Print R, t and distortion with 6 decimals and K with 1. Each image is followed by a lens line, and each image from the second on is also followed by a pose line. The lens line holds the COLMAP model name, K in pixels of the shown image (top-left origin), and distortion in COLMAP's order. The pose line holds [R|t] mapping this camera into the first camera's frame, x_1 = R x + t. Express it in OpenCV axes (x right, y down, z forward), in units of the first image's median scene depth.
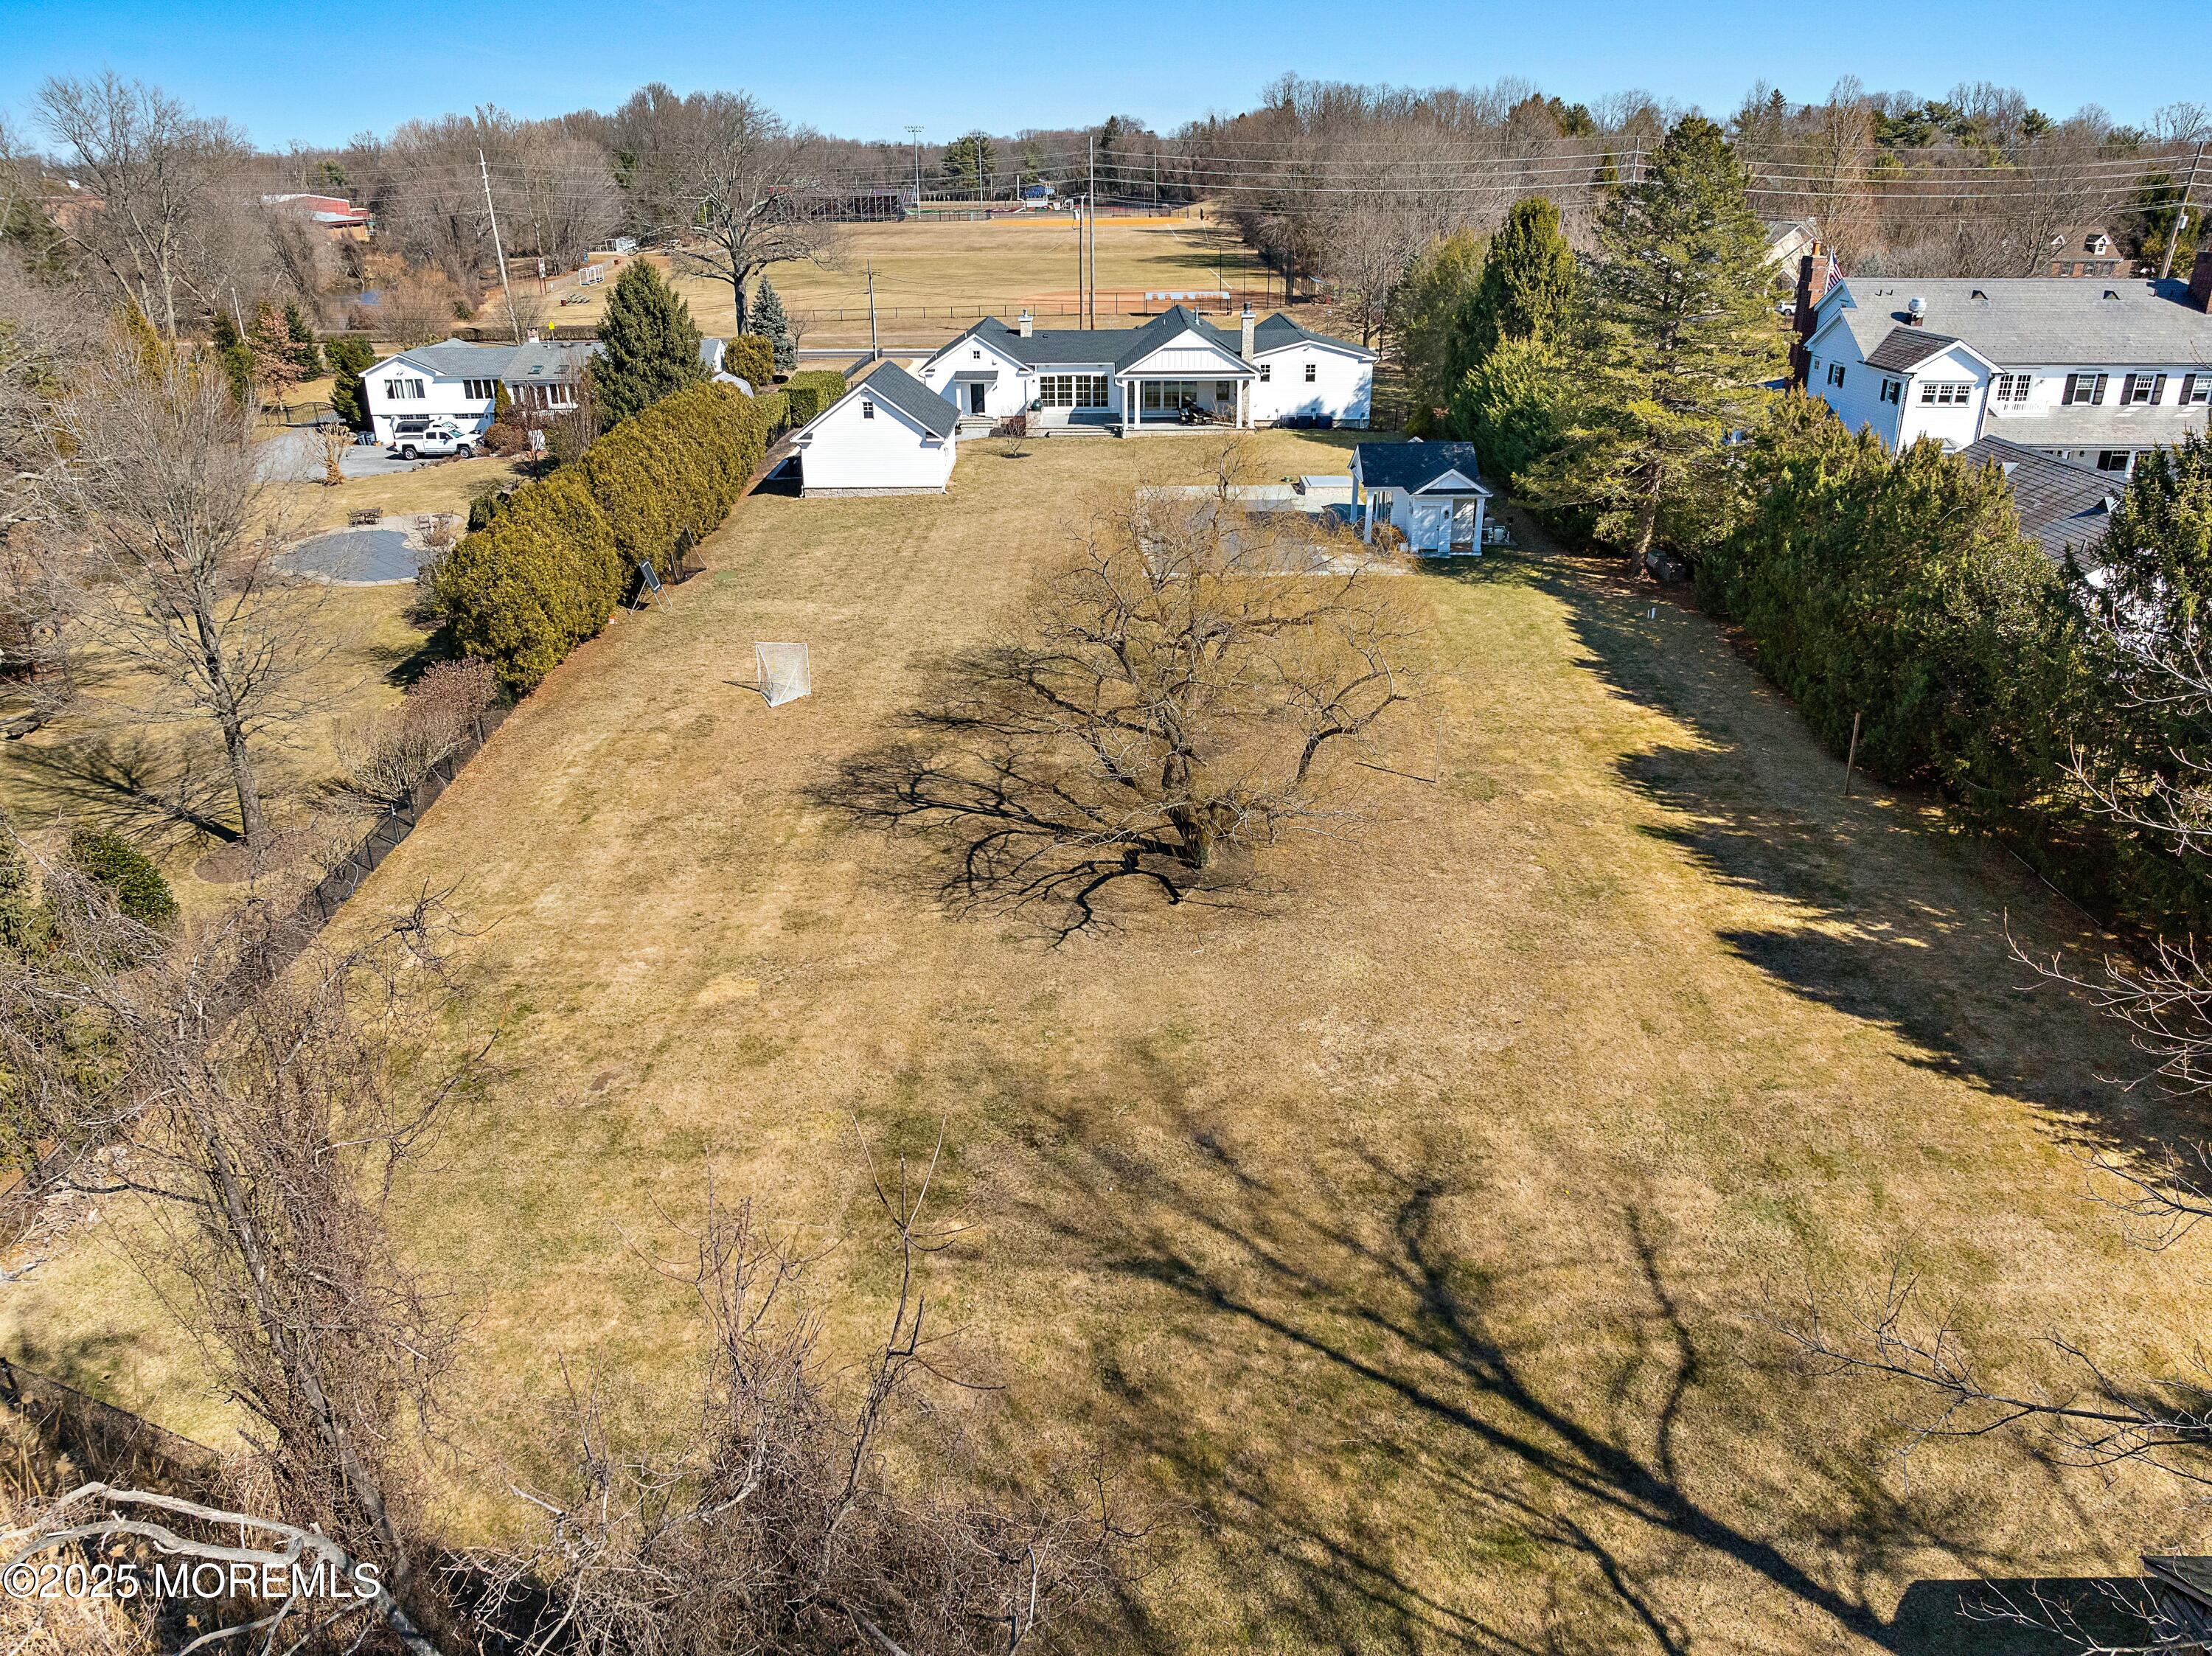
lens RADIAL K [[1630.2, 0, 1106.0], [0, 1630.2, 828.0], [0, 0, 1]] dist [-0.024821, 0.001532]
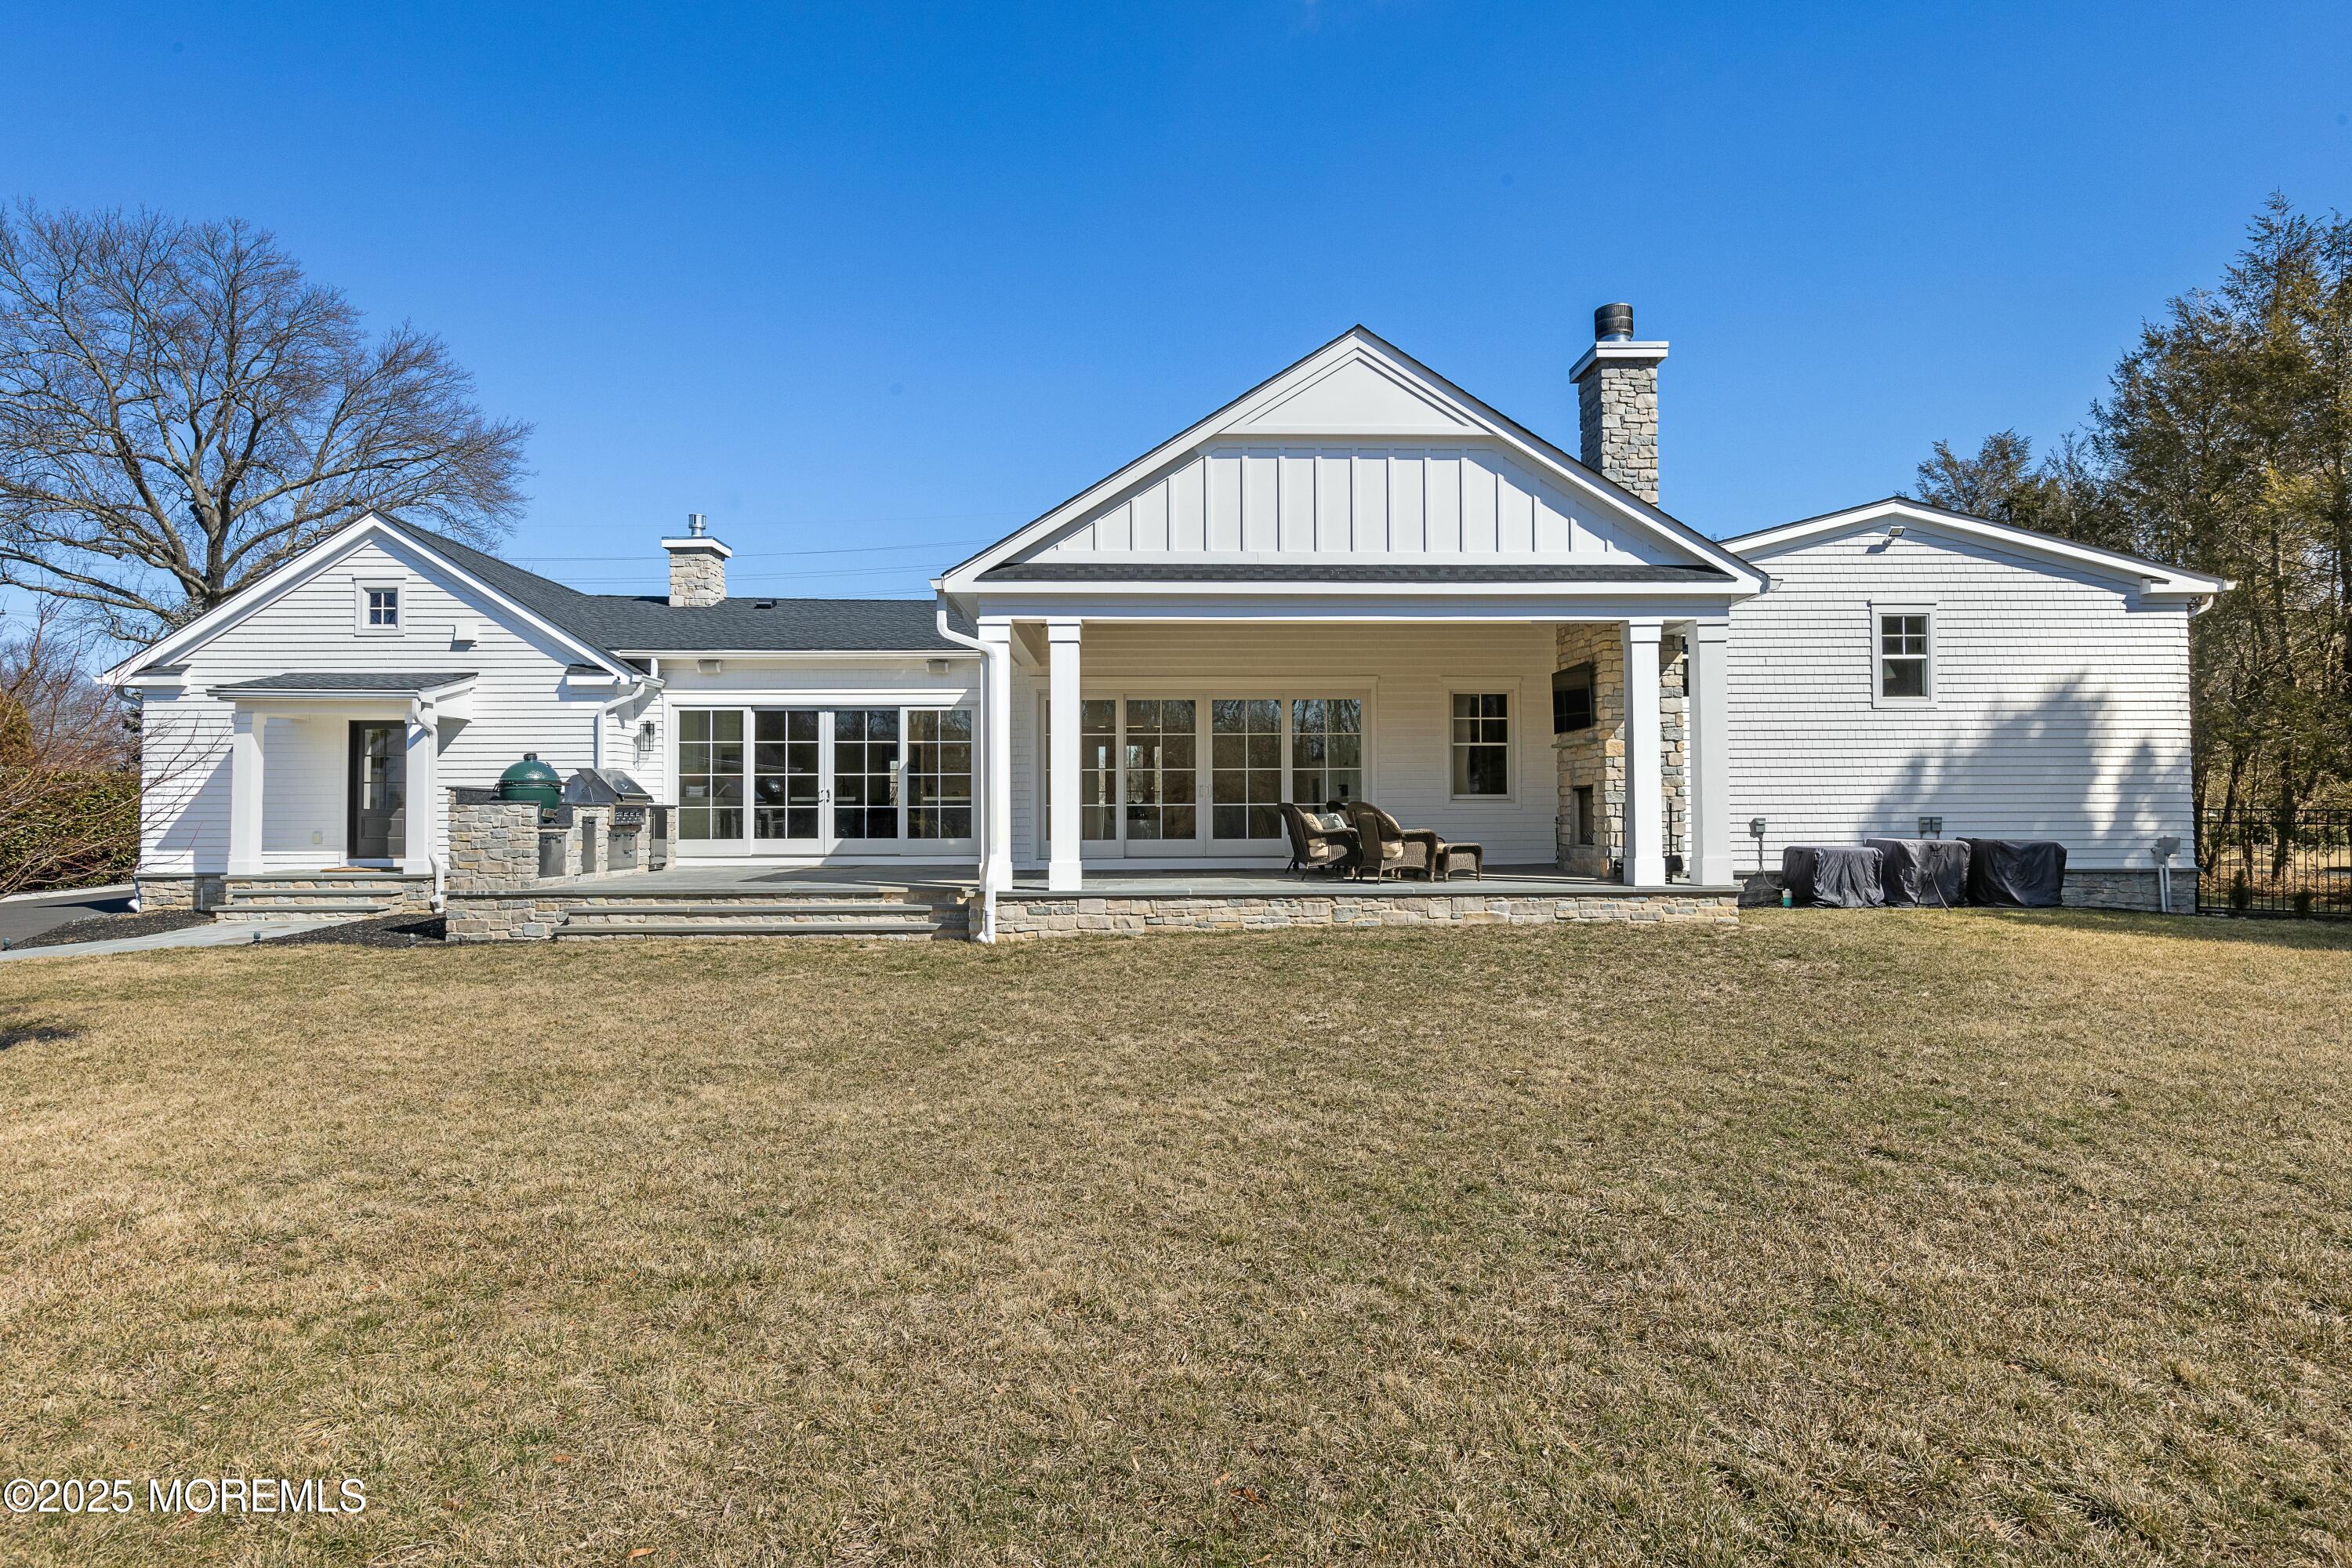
lens RADIAL K [[1360.9, 0, 1176.0], [0, 1360.9, 784.0], [0, 0, 1]] dist [0.008620, -0.002001]
pose [[0.999738, 0.001701, 0.022808, 0.026387], [0.007661, 0.914709, -0.404040, -0.188647], [-0.021550, 0.404109, 0.914457, 0.825336]]
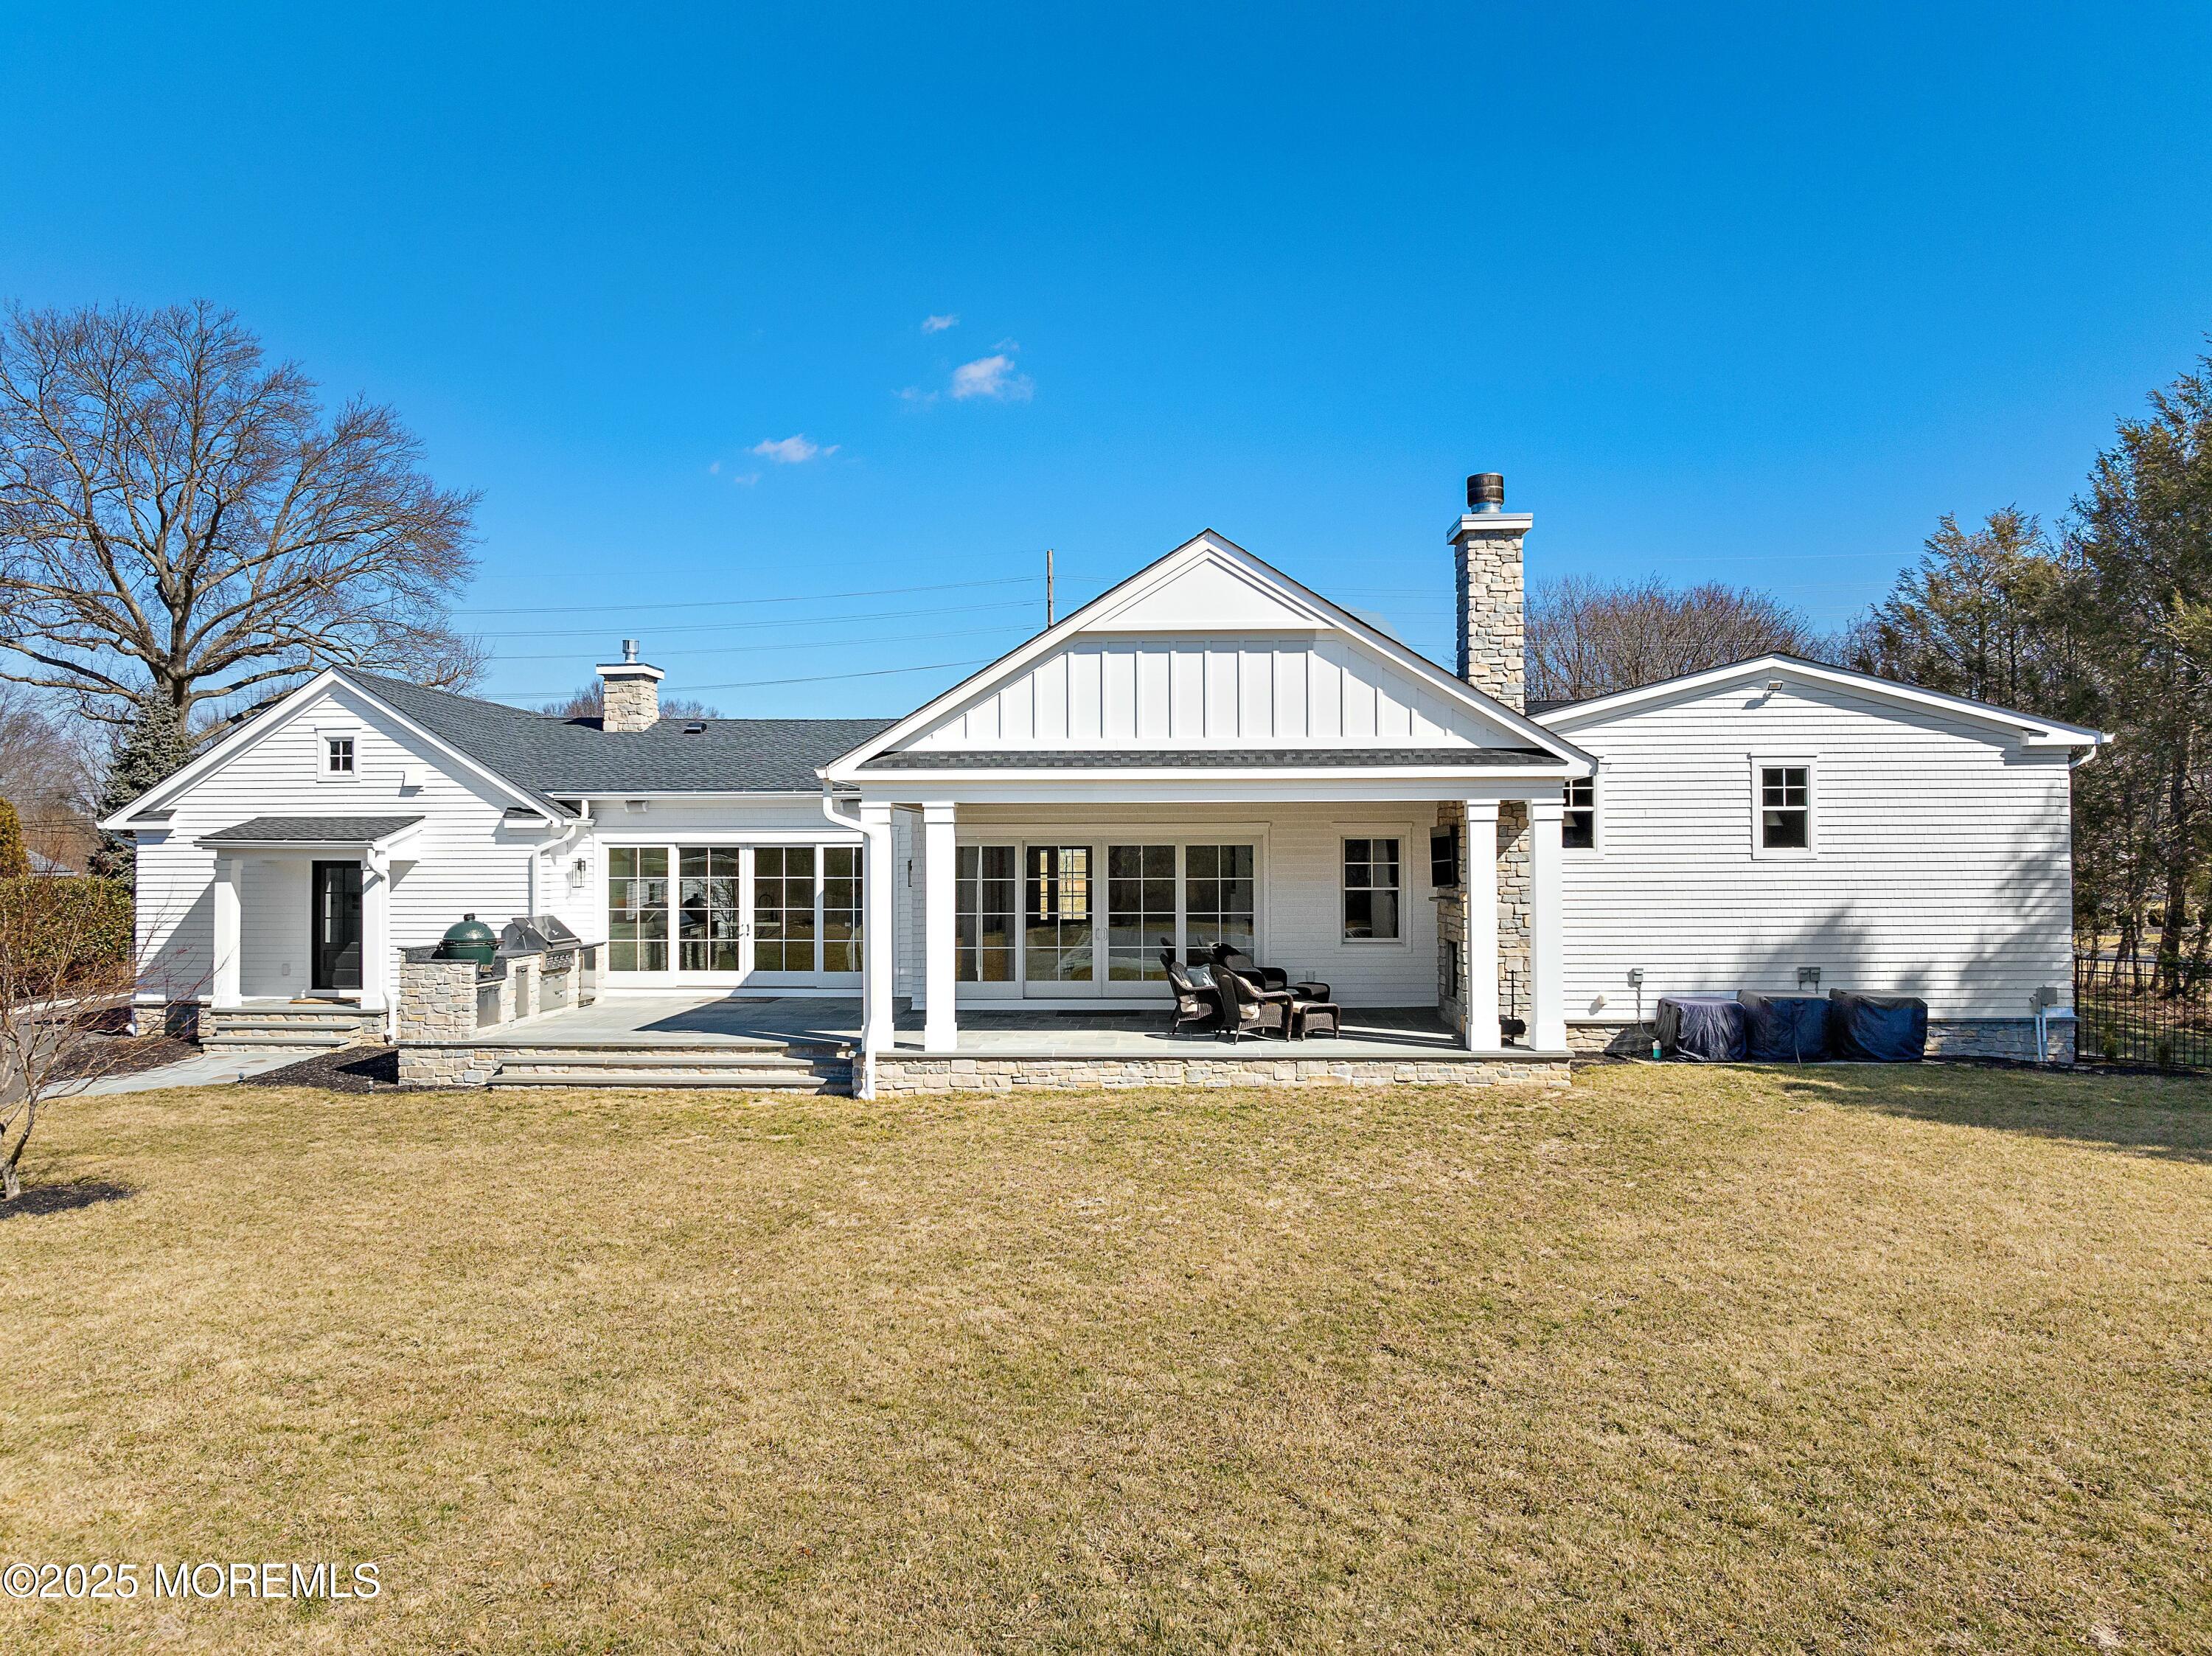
lens RADIAL K [[1574.2, 0, 1086.9], [0, 1574.2, 828.1], [0, 0, 1]] dist [-0.039761, 0.004372]
pose [[0.998601, 0.001149, -0.052861, 0.043787], [-0.022072, 0.917544, -0.397022, -0.188604], [0.048046, 0.397633, 0.916286, 0.787820]]
